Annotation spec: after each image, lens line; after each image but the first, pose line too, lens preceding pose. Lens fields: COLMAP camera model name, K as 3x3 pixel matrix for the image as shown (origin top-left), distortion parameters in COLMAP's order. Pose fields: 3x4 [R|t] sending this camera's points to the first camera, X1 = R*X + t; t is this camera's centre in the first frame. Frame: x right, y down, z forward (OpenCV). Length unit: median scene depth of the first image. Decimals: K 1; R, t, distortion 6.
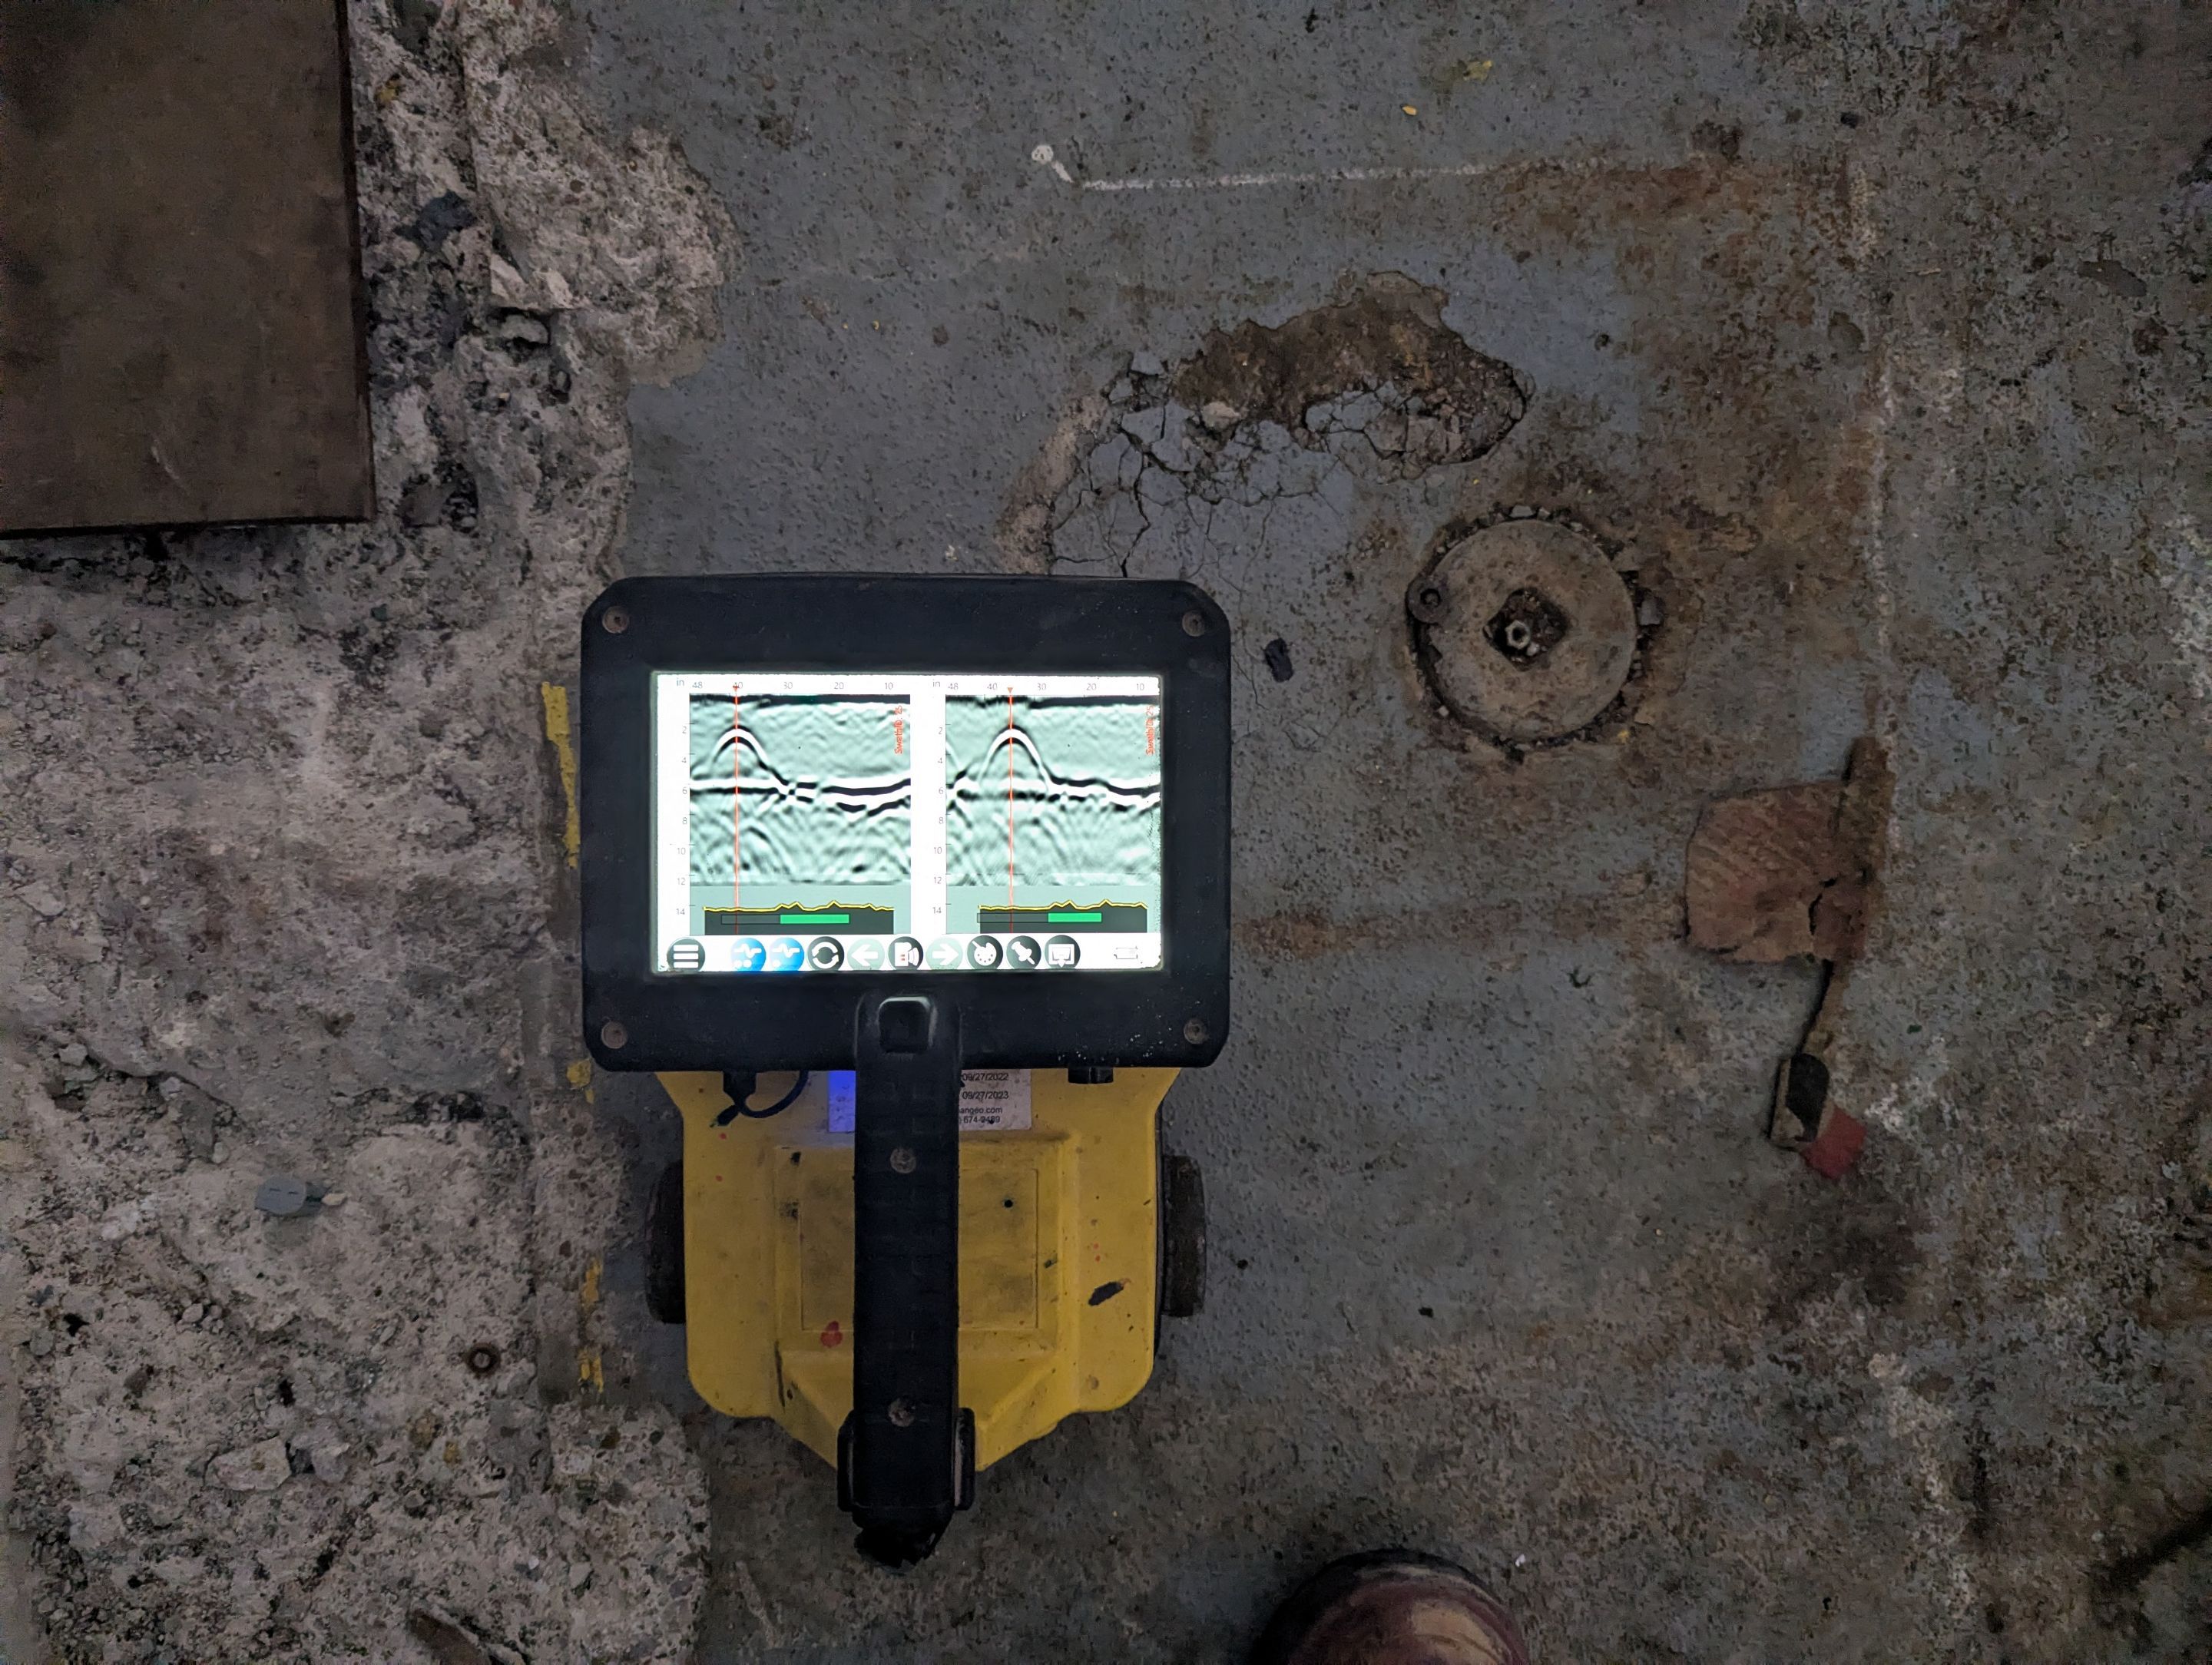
lens RADIAL K [[1678.5, 0, 1154.0], [0, 1678.5, 818.5], [0, 0, 1]] dist [0.018500, -0.039817]
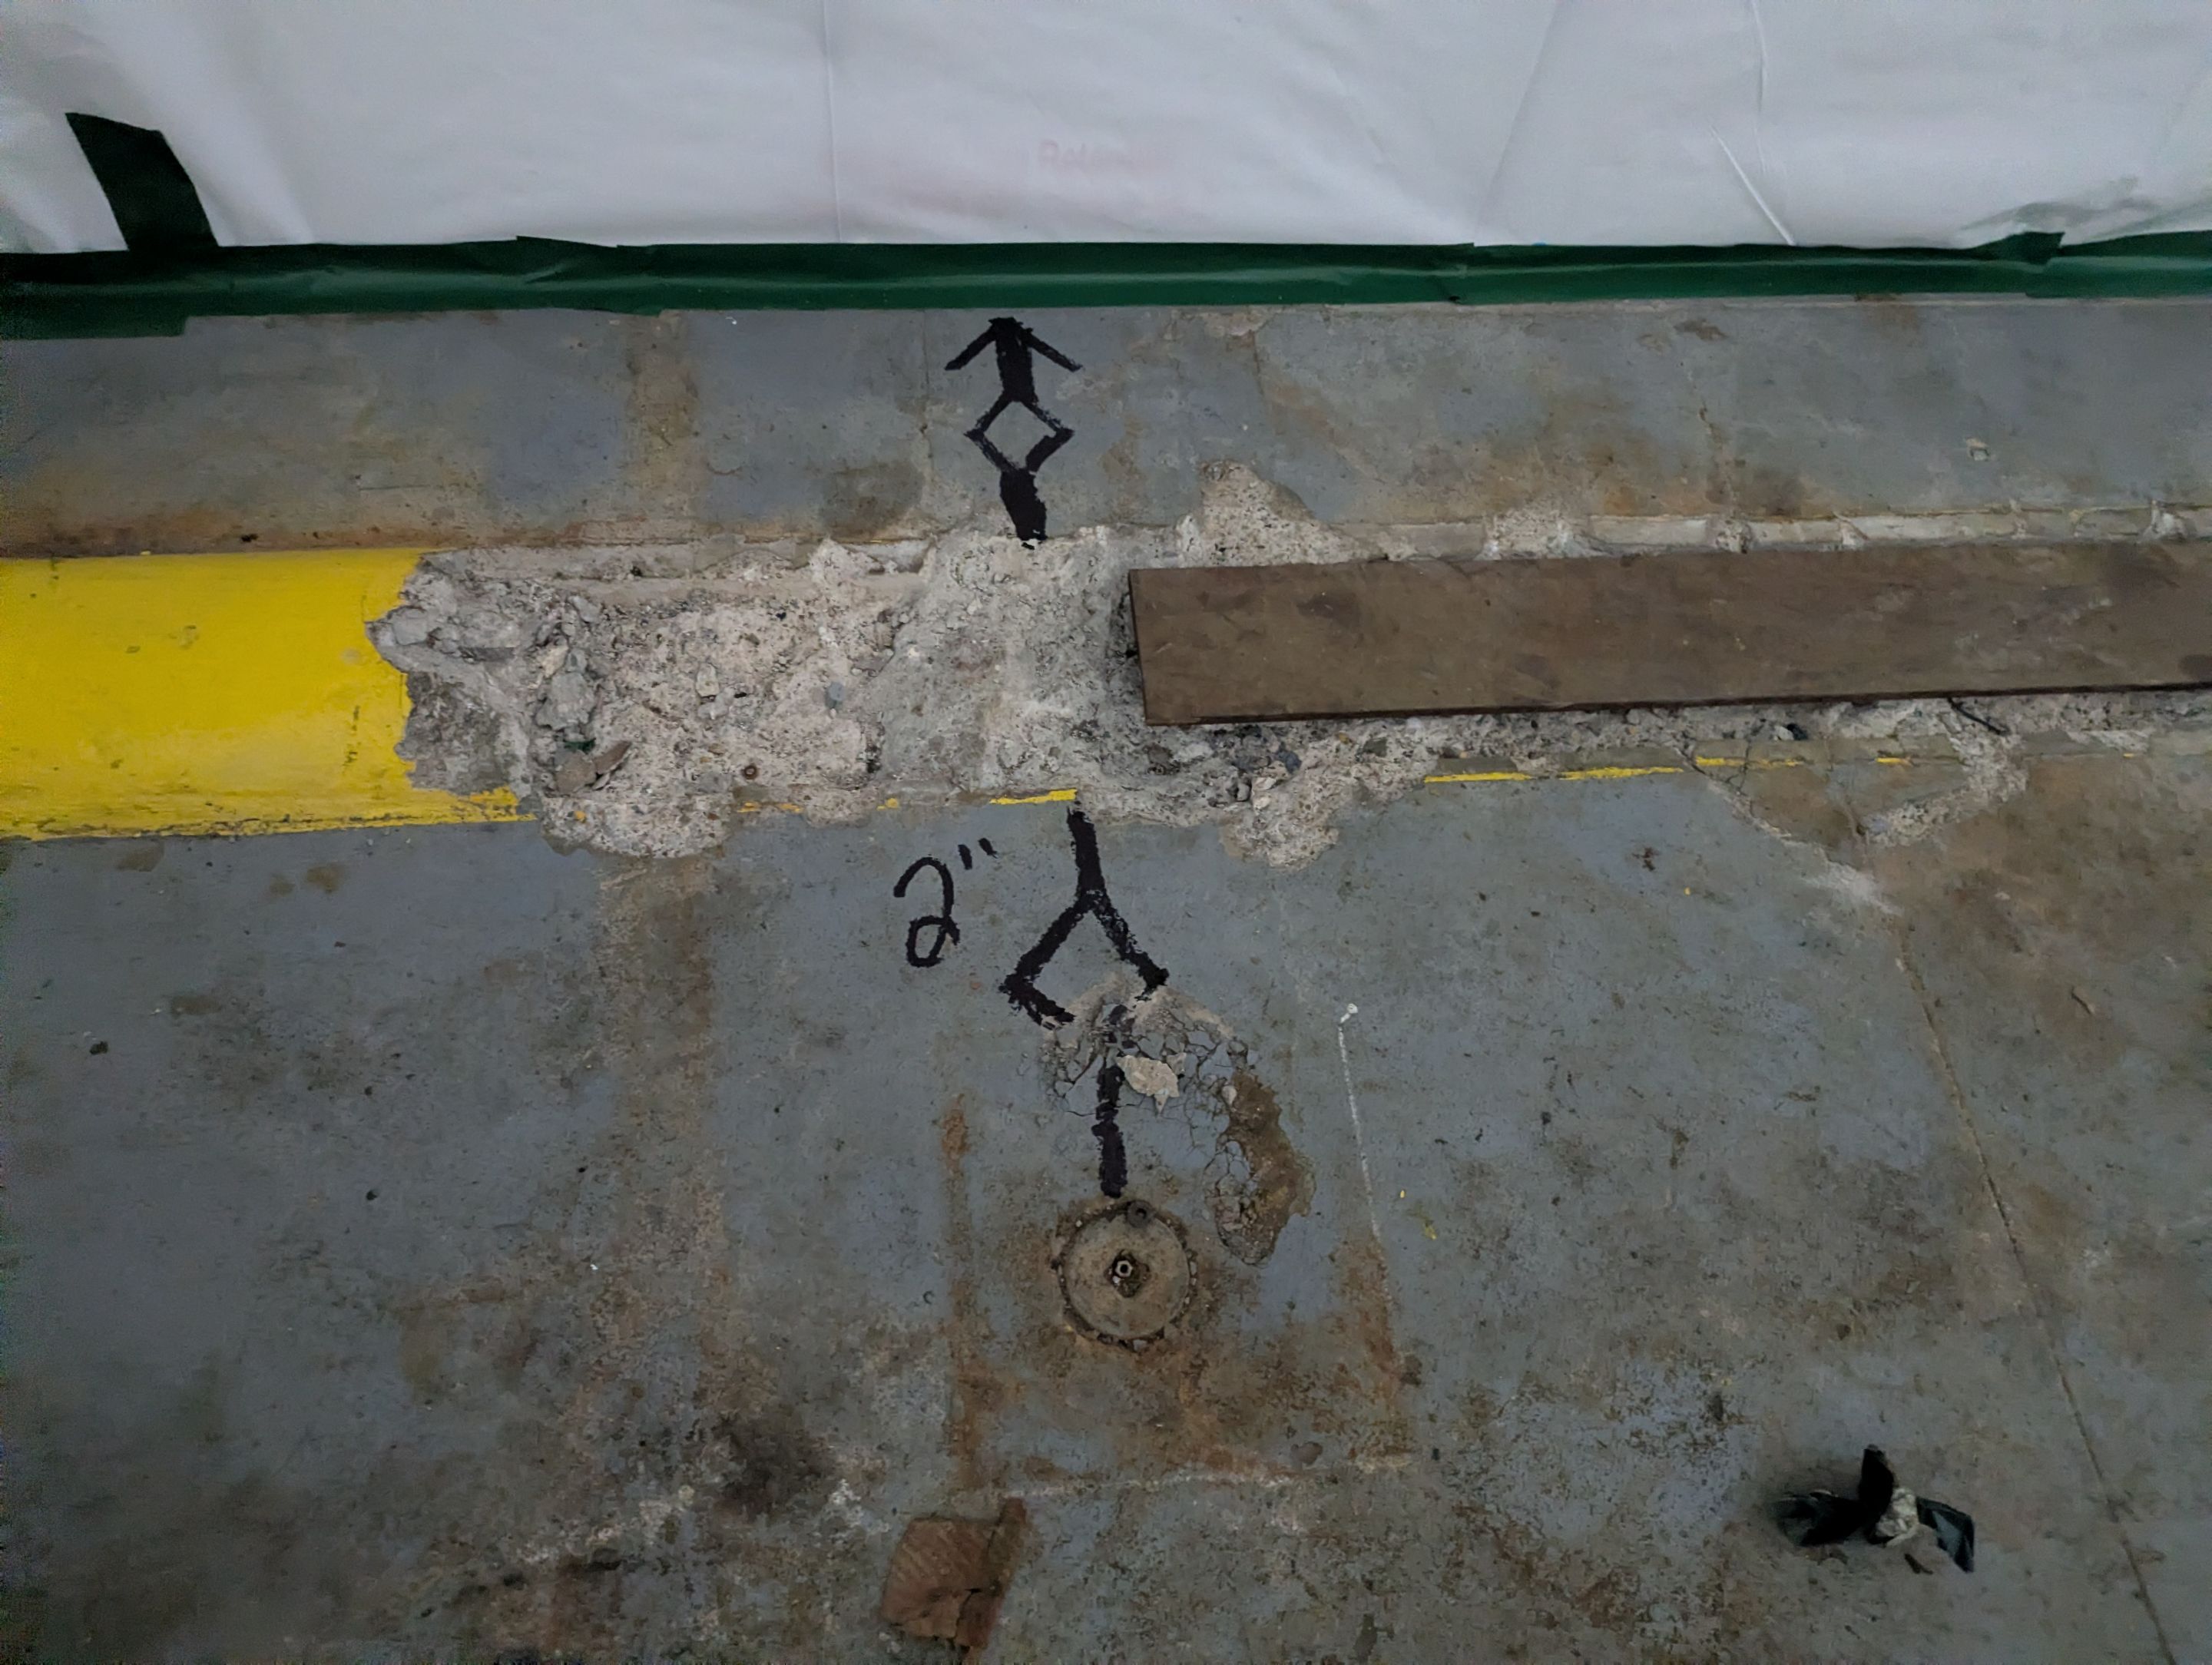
lens RADIAL K [[1693.0, 0, 1106.0], [0, 1693.0, 832.5], [0, 0, 1]] dist [-0.041067, 0.000908]
pose [[0.044664, 0.847241, -0.529327, 0.815235], [-0.995575, -0.006101, -0.093770, 0.082971], [-0.082675, 0.531173, 0.843220, -0.781422]]
